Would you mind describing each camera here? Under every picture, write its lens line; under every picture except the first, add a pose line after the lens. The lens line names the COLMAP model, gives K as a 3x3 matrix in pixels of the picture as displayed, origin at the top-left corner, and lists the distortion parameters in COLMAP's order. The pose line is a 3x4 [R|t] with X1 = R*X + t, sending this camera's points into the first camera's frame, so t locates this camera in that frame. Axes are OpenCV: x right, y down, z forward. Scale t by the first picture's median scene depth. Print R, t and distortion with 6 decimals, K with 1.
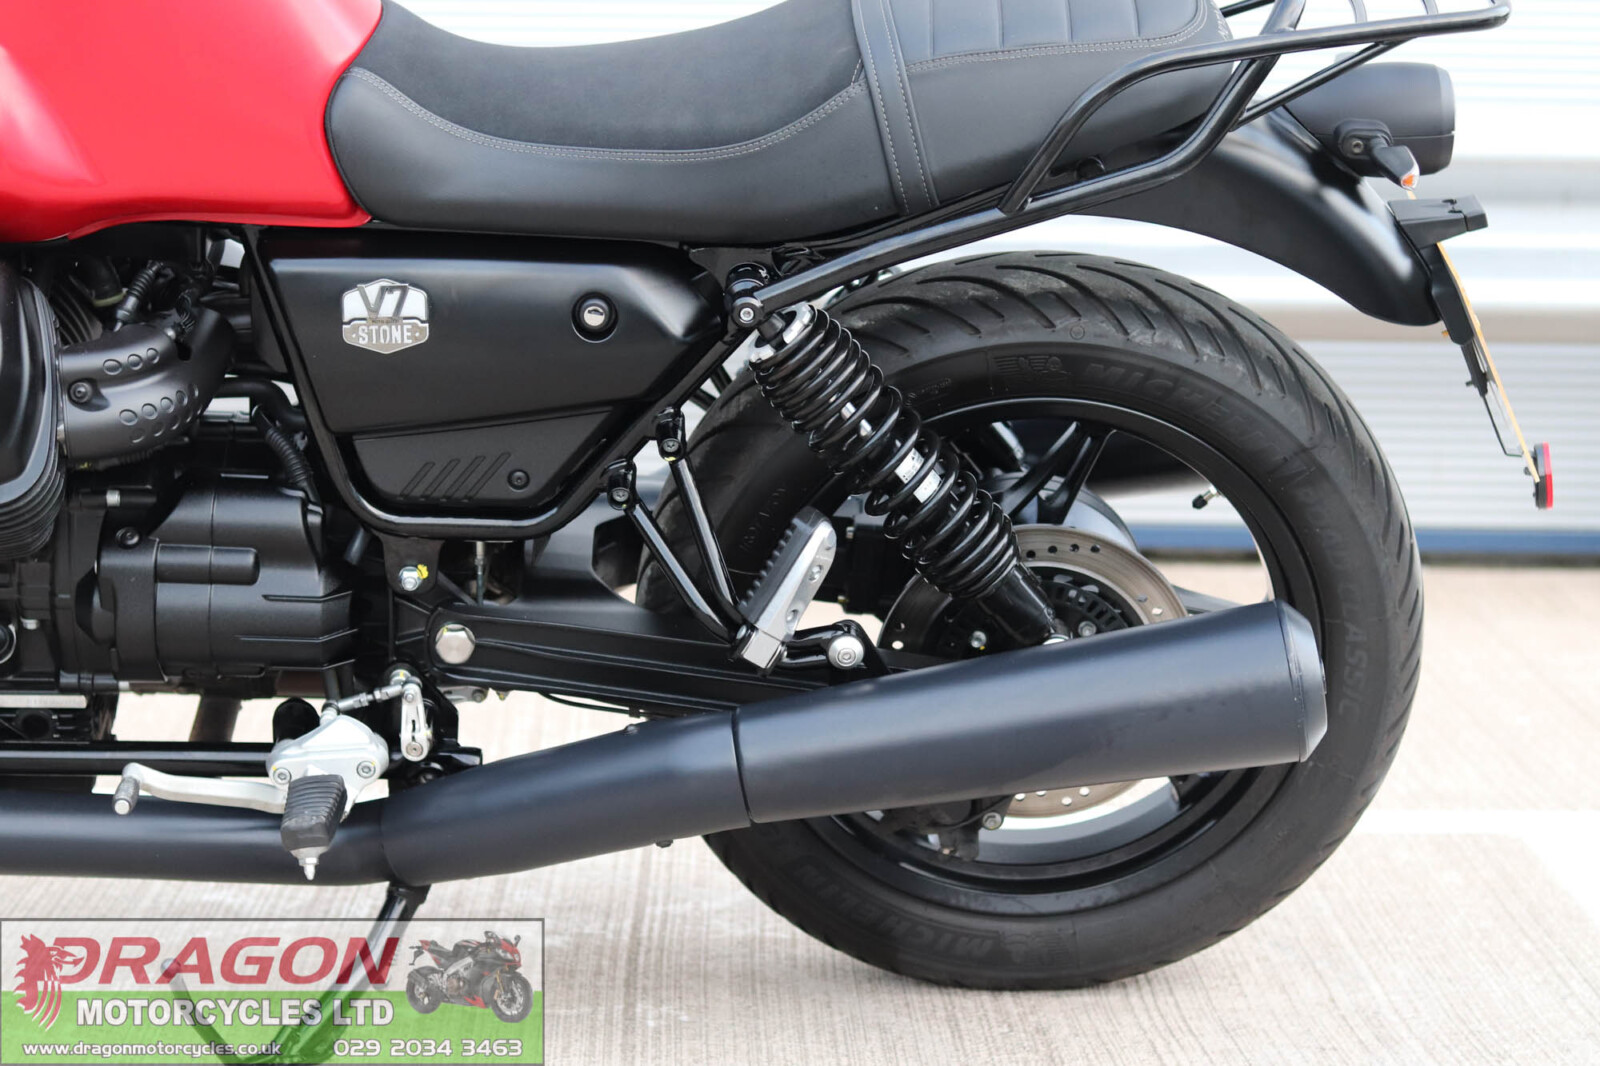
lens RADIAL K [[3752.2, 0, 800.0], [0, 3752.2, 533.0], [0, 0, 1]] dist [-0.083299, -0.156149]
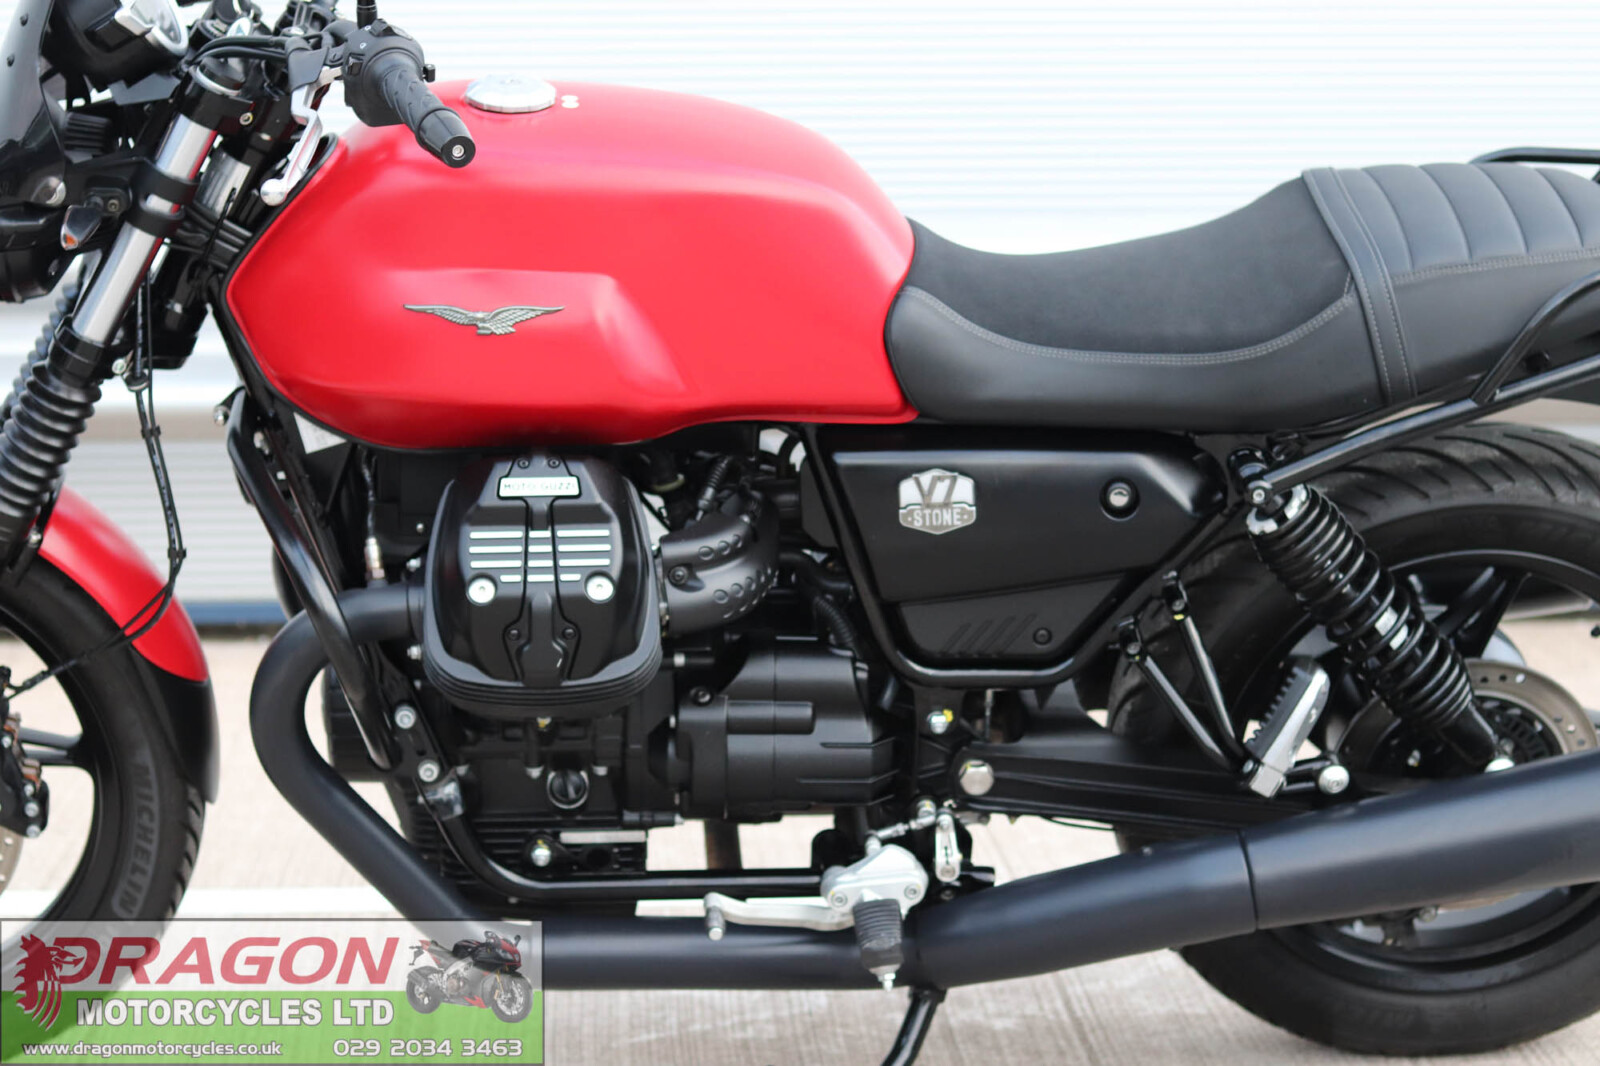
lens RADIAL K [[3752.2, 0, 800.0], [0, 3752.2, 533.0], [0, 0, 1]] dist [-0.083299, -0.156149]
pose [[0.998801, -0.024738, 0.042236, -0.195681], [0.024425, 0.999670, 0.007901, -0.056566], [-0.042418, -0.006860, 0.999076, -0.144896]]
